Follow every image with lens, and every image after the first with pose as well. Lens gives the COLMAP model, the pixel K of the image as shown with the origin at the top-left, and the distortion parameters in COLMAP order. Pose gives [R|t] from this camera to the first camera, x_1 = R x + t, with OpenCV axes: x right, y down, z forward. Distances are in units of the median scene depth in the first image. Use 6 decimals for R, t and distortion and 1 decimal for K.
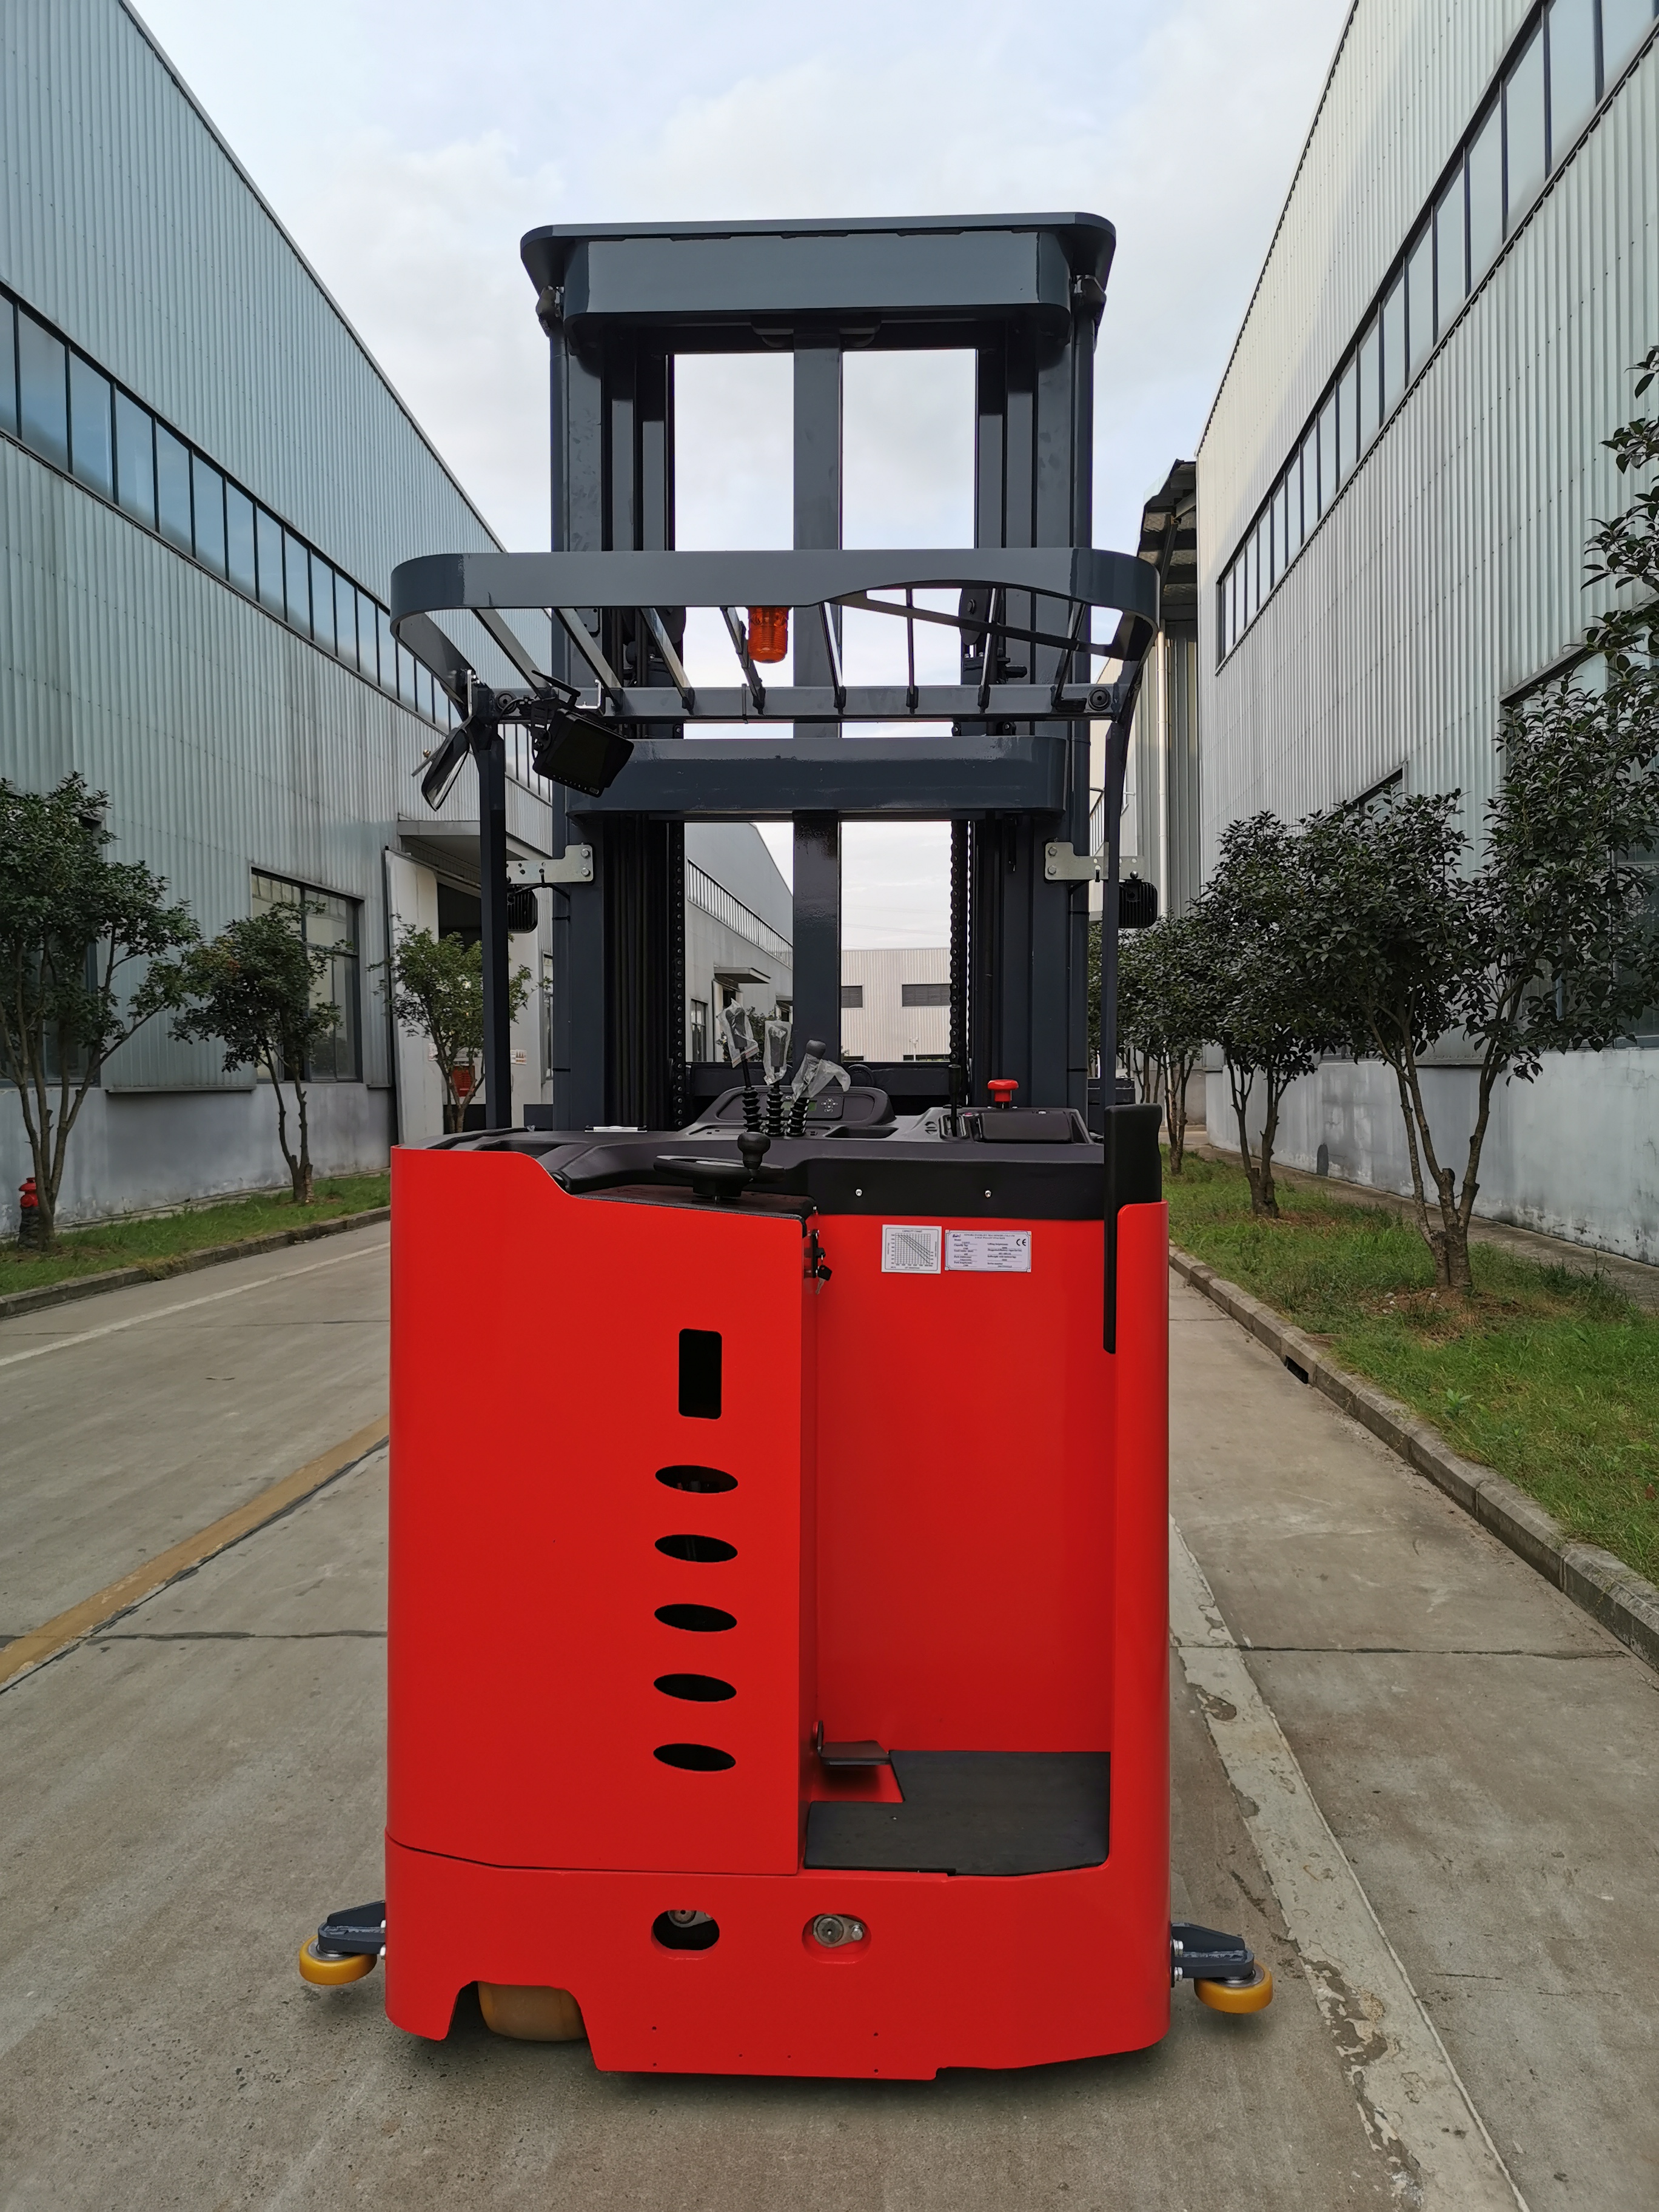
lens RADIAL K [[1700.8, 0, 820.2], [0, 1700.8, 1111.4], [0, 0, 1]] dist [0.051453, -0.045513]
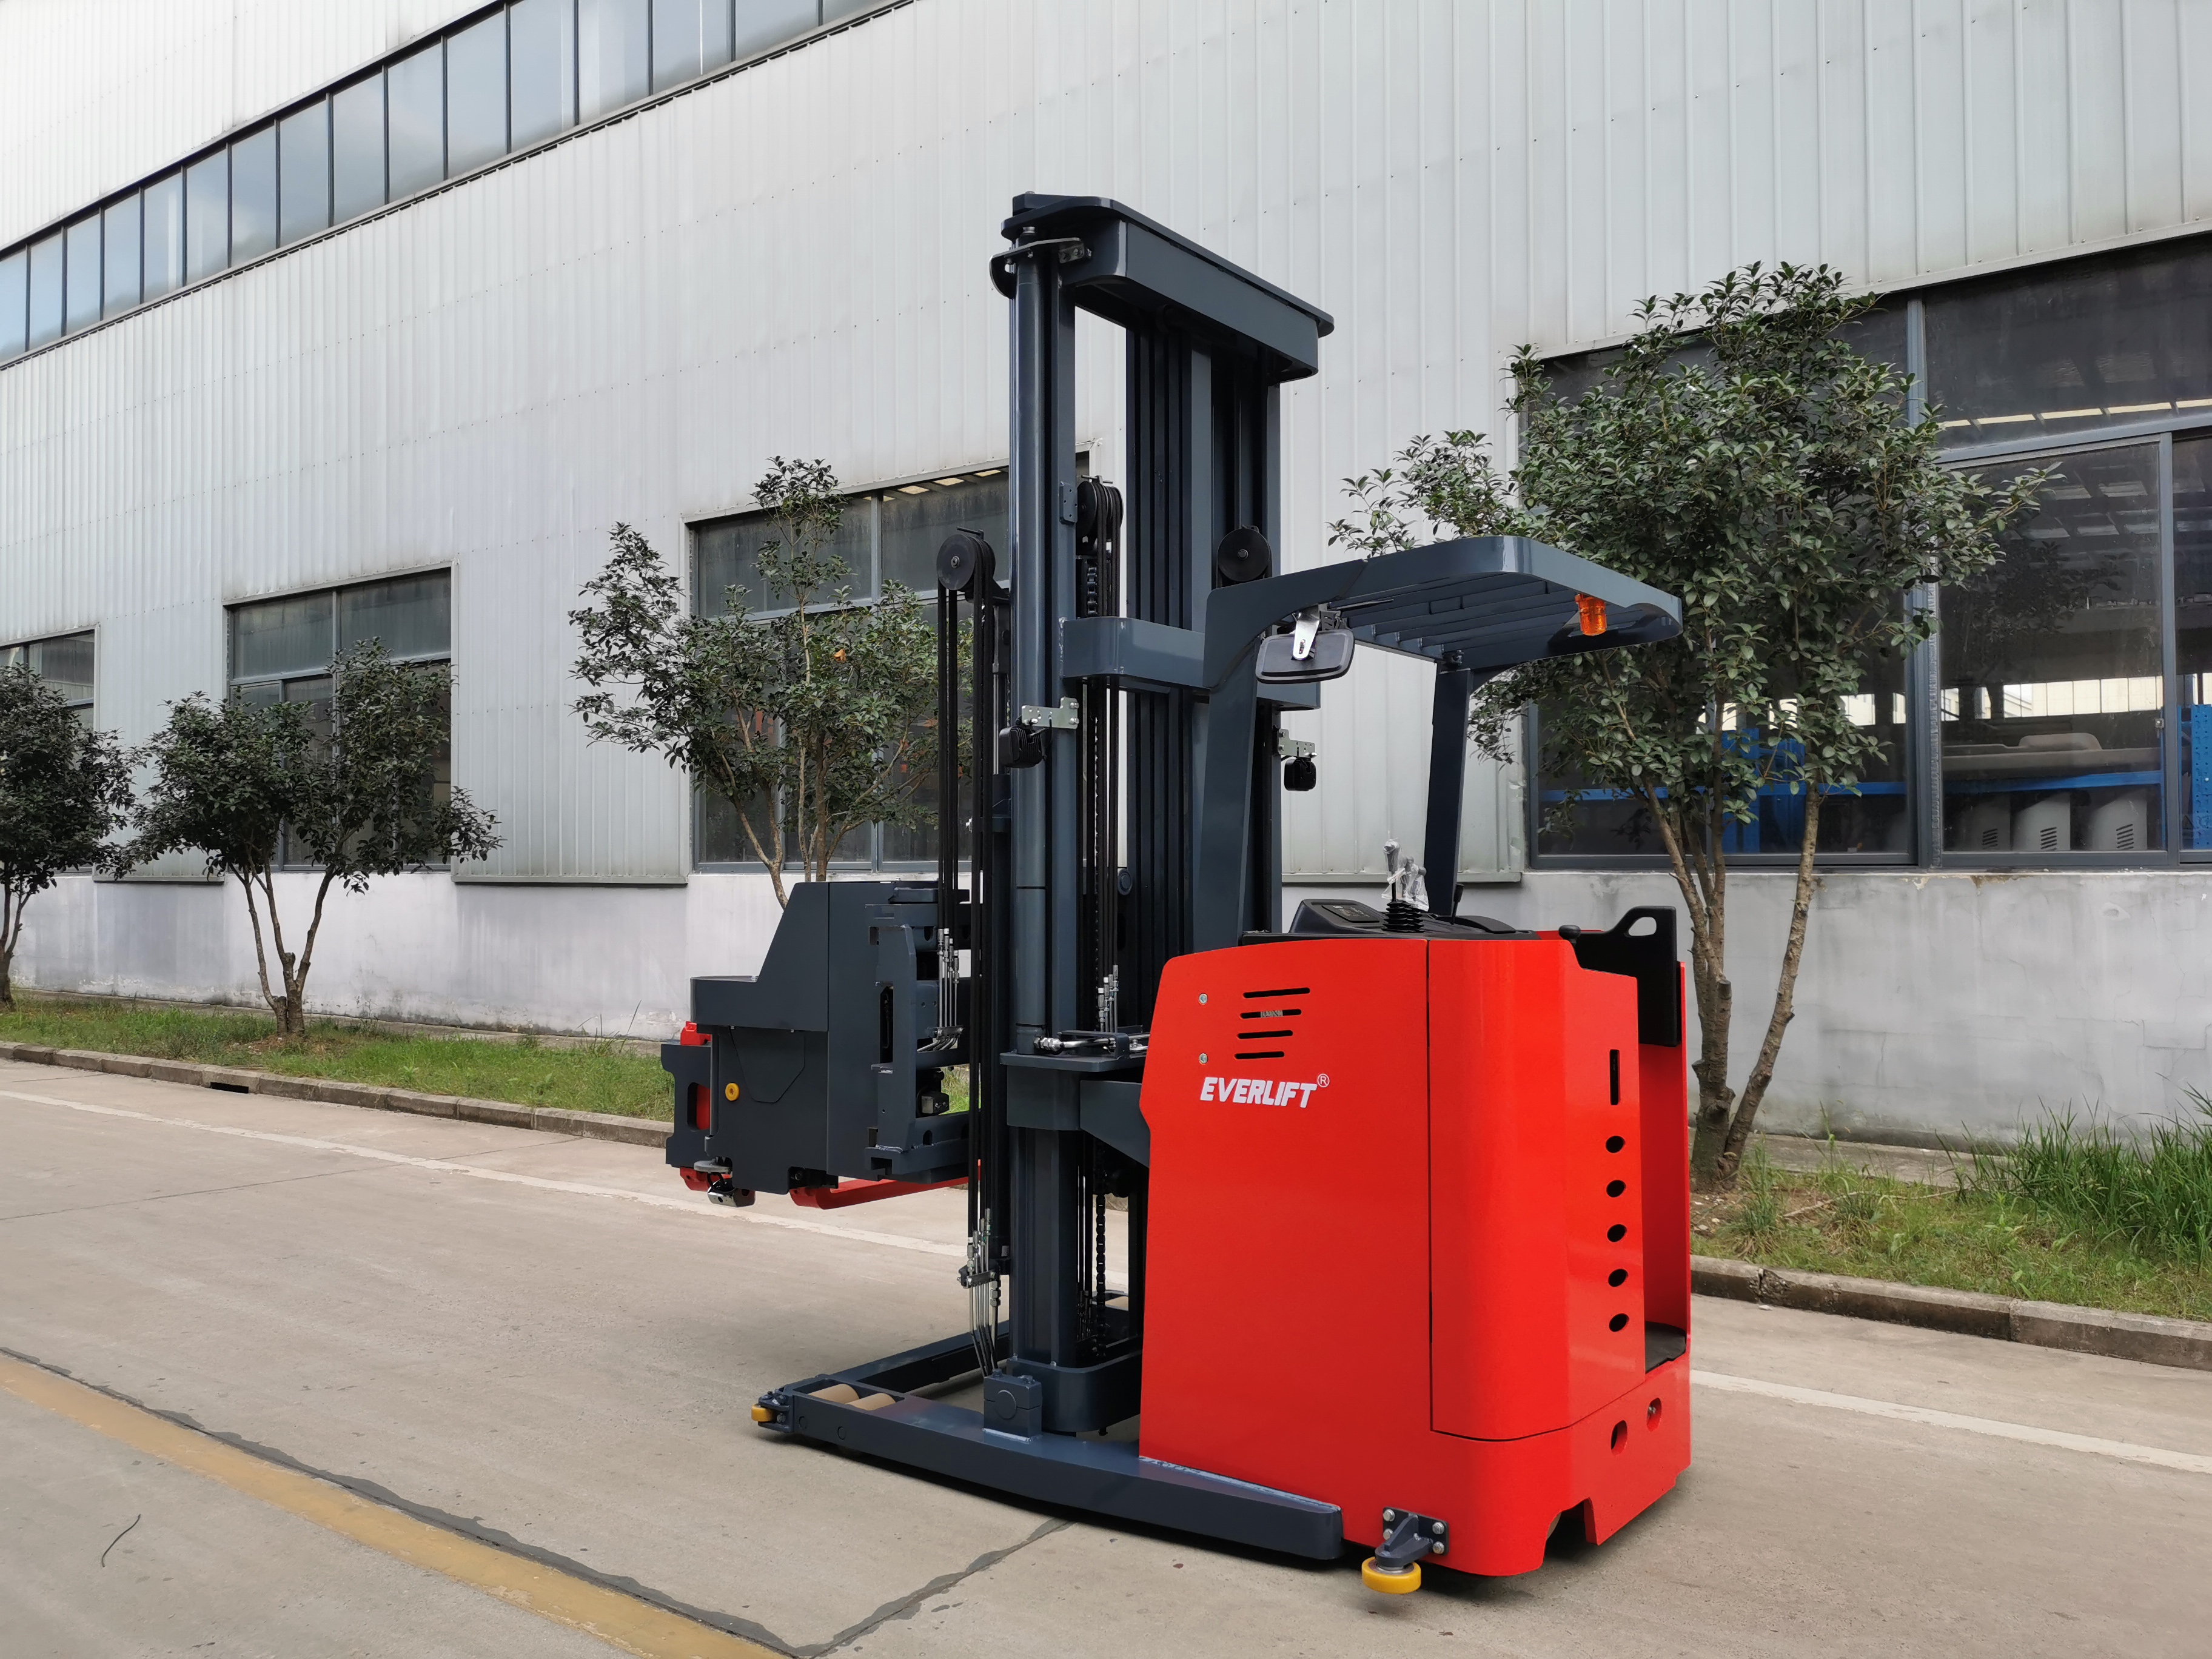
lens RADIAL K [[1692.8, 0, 1106.3], [0, 1692.8, 834.6], [0, 0, 1]] dist [0.063083, -0.062167]
pose [[0.529533, 0.036620, 0.847498, -1.314771], [0.010058, 0.998726, -0.049439, 0.029833], [-0.848230, 0.034704, 0.528491, -0.976103]]
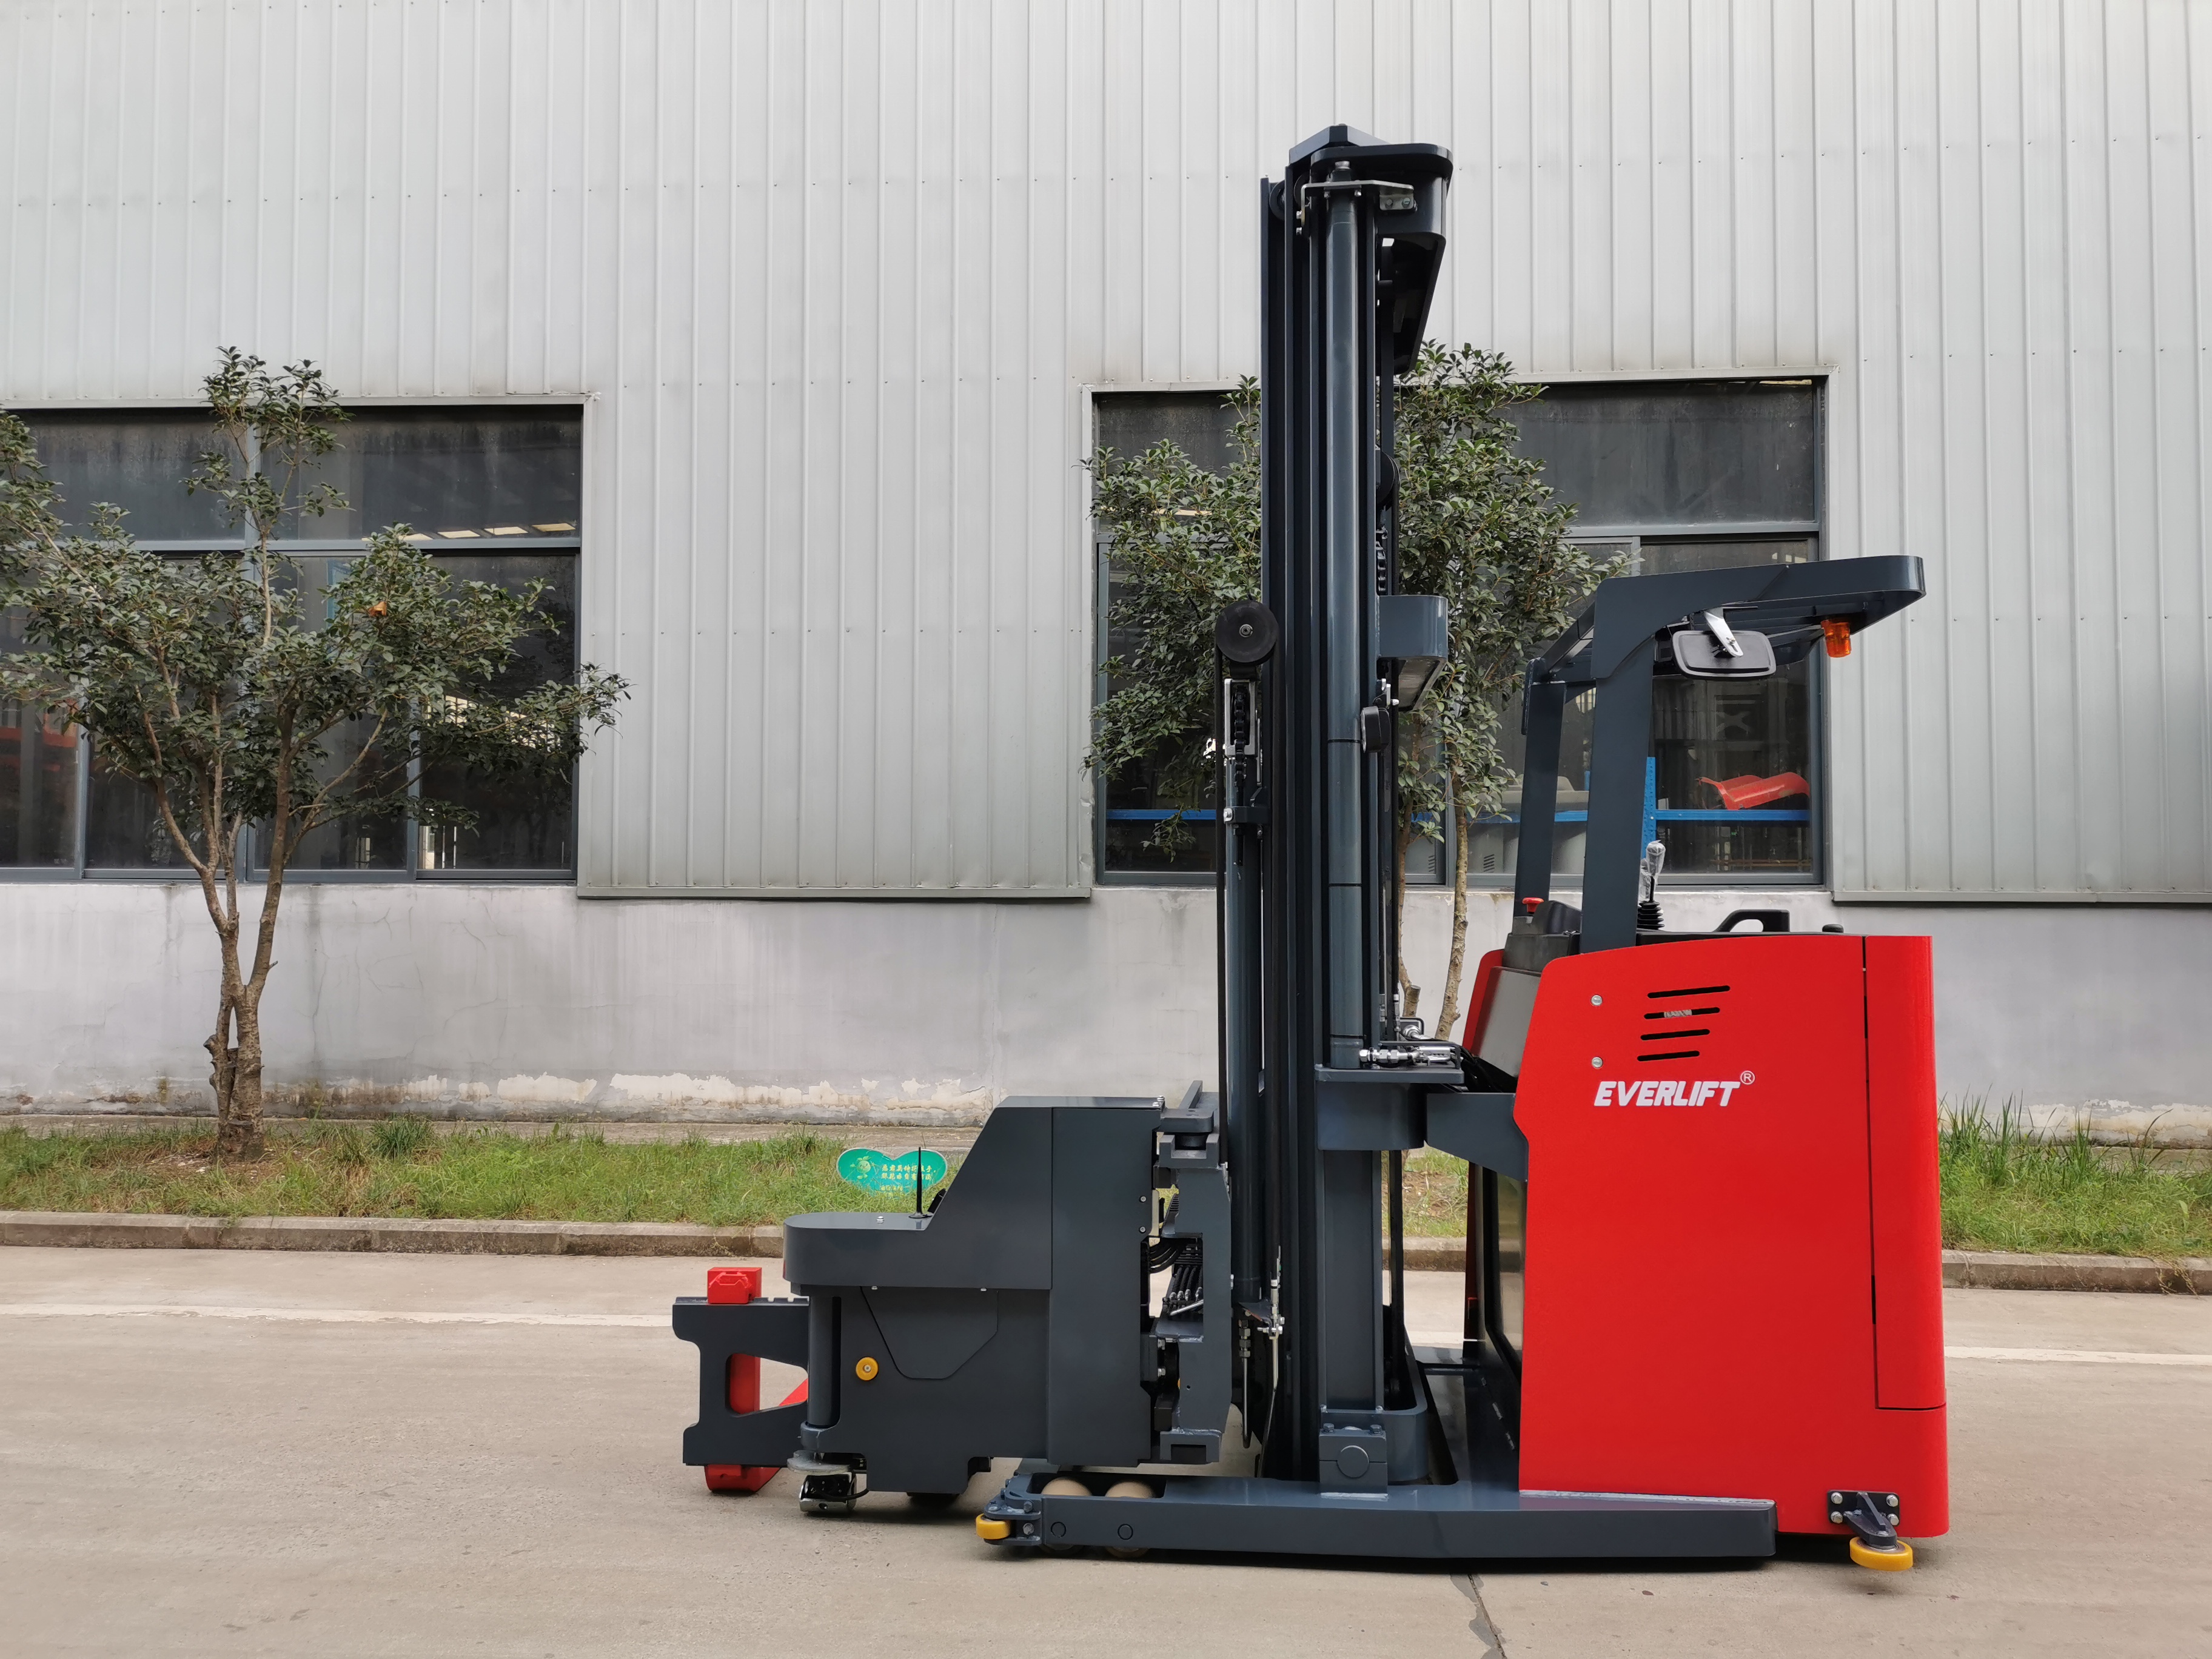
lens RADIAL K [[1692.8, 0, 1106.3], [0, 1692.8, 834.6], [0, 0, 1]] dist [0.063083, -0.062167]
pose [[0.003667, 0.058181, 0.998299, -1.411824], [0.014752, 0.998194, -0.058229, 0.036153], [-0.999884, 0.014941, 0.002802, -0.175138]]
